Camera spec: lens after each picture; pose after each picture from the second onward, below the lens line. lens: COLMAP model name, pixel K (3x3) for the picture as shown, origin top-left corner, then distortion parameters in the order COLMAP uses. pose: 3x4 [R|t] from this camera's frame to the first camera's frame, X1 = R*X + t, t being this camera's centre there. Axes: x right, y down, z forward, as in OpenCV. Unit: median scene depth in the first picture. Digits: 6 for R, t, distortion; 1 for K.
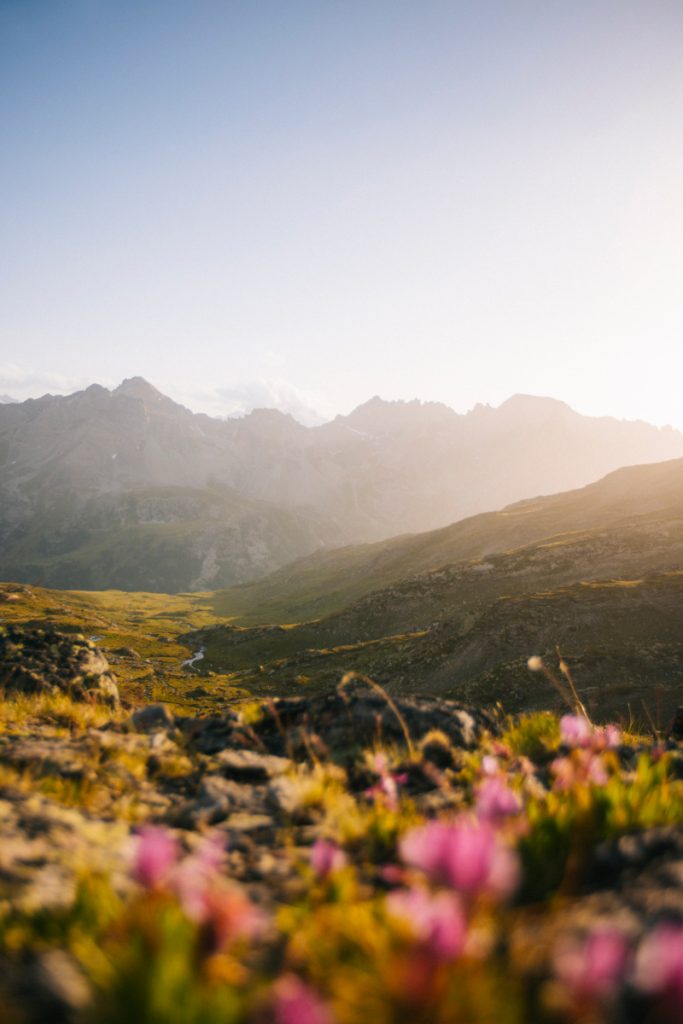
lens RADIAL K [[861.3, 0, 341.5], [0, 861.3, 512.0], [0, 0, 1]] dist [-0.008826, 0.004262]
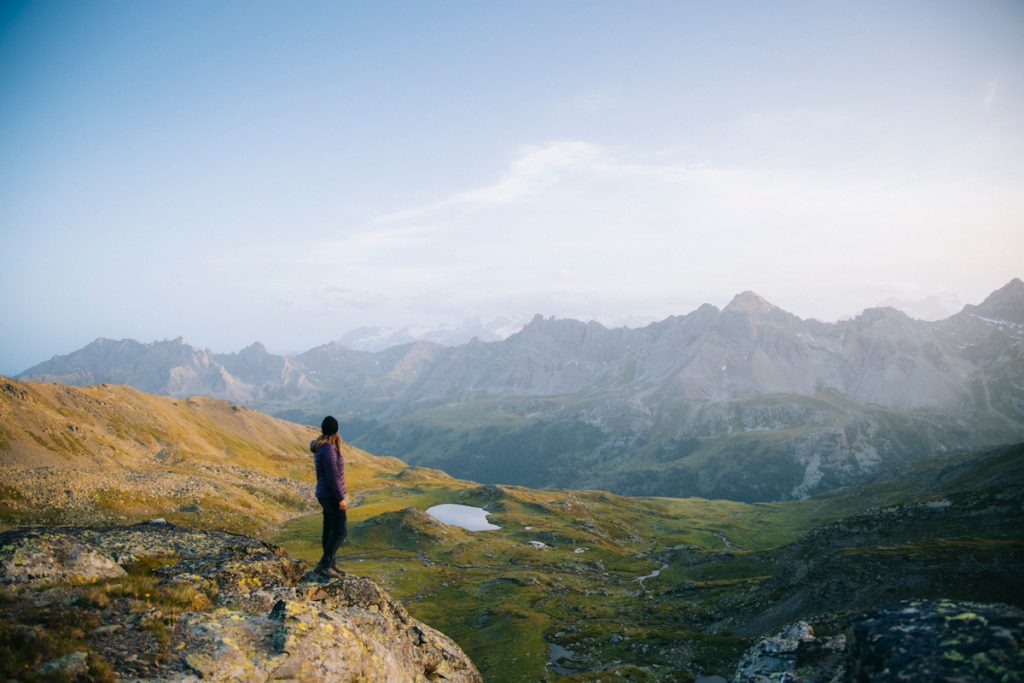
lens RADIAL K [[861.3, 0, 512.0], [0, 861.3, 341.5], [0, 0, 1]] dist [-0.008826, 0.004262]
pose [[0.770047, -0.073476, -0.633742, 0.229101], [0.039908, 0.996948, -0.067095, -0.037317], [0.636738, 0.026375, 0.770629, -0.006000]]
